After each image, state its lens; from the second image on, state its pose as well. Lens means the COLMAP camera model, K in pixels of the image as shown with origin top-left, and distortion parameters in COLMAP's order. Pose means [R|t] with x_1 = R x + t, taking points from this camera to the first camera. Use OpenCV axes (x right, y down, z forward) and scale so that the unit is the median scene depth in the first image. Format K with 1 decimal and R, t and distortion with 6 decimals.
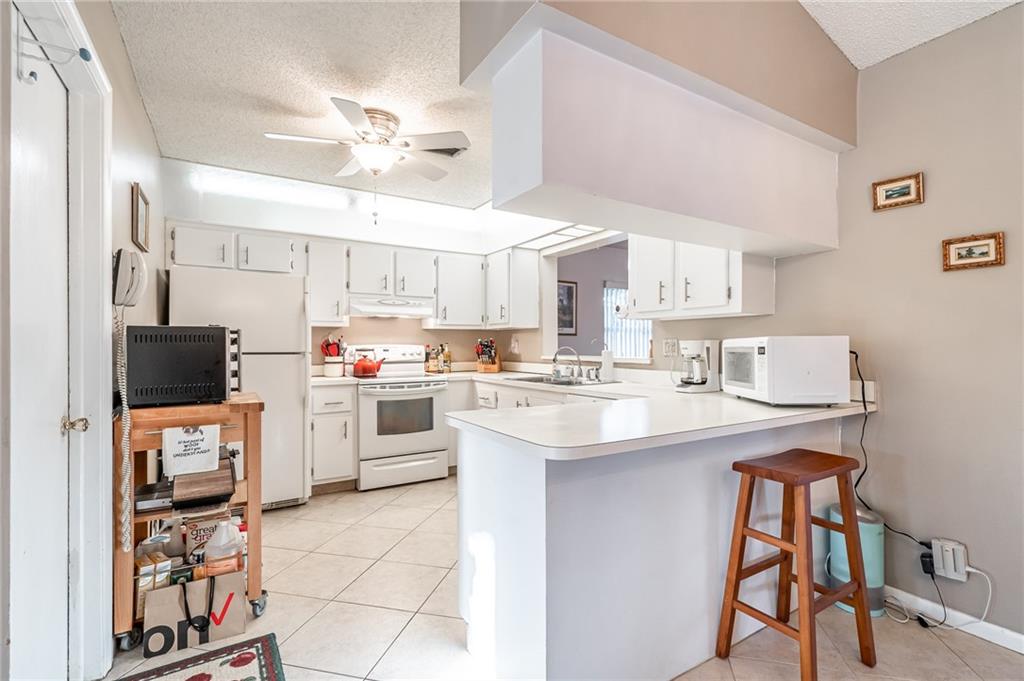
lens RADIAL K [[462.7, 0, 513.1], [0, 462.7, 344.2], [0, 0, 1]] dist [-0.002446, 0.000652]
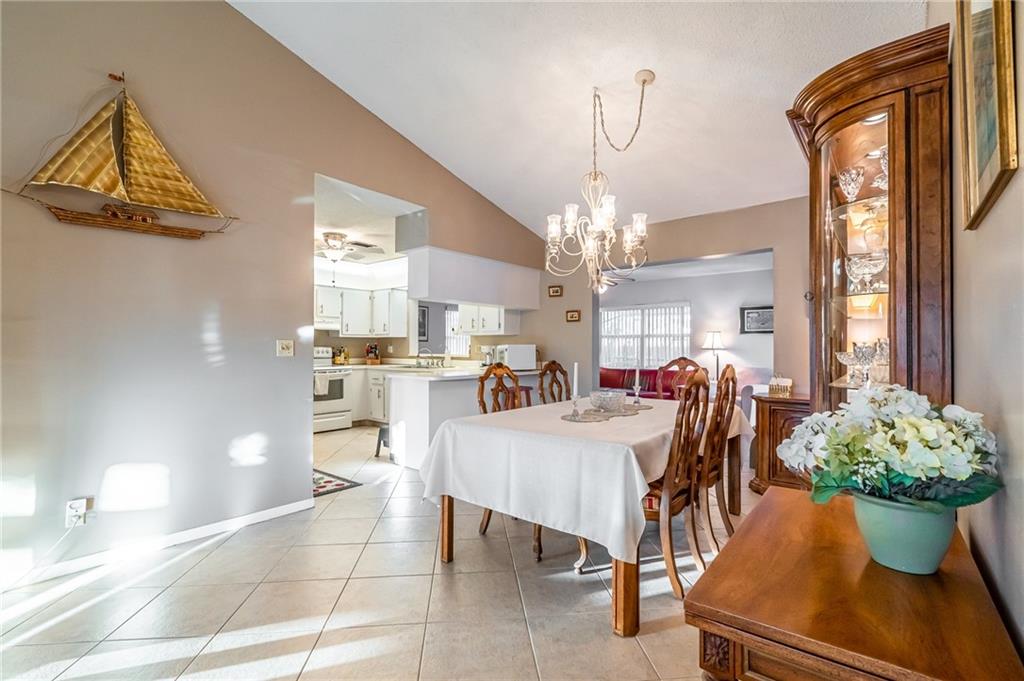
lens RADIAL K [[462.7, 0, 513.1], [0, 462.7, 344.2], [0, 0, 1]] dist [-0.002446, 0.000652]
pose [[0.942441, 0.008521, 0.334264, -0.148882], [-0.006162, 0.999948, -0.008118, 0.000996], [-0.334316, 0.005591, 0.942444, -0.732939]]
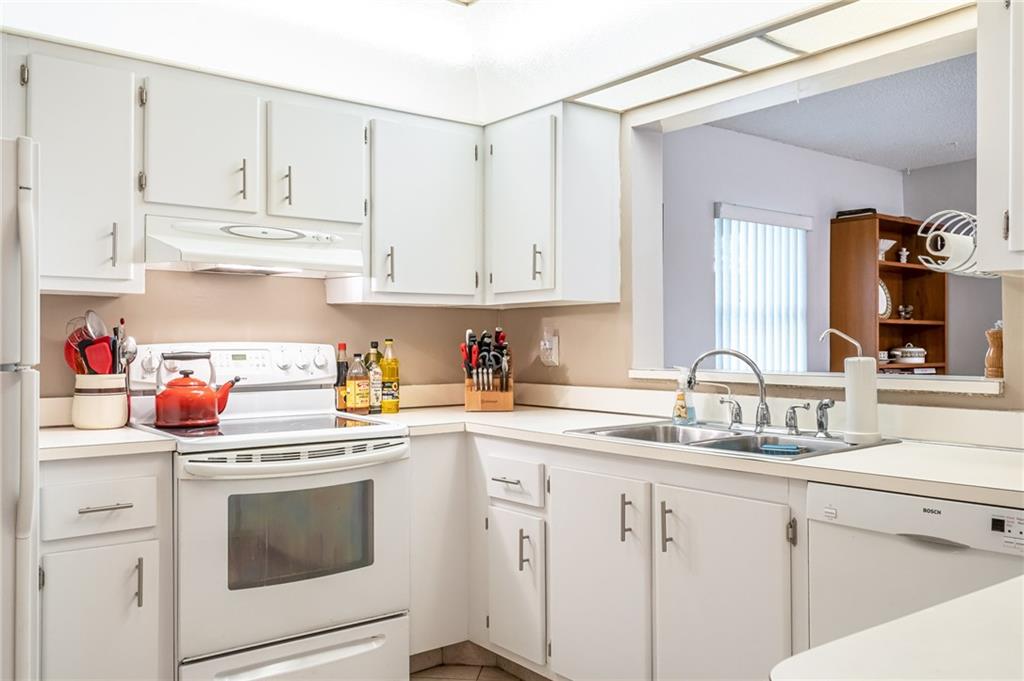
lens RADIAL K [[844.6, 0, 513.6], [0, 844.6, 342.0], [0, 0, 1]] dist [0.005876, 0.005384]
pose [[0.993917, 0.001228, 0.110127, -0.129294], [-0.001144, 0.999999, -0.000826, 0.000870], [-0.110128, 0.000695, 0.993917, 0.279951]]
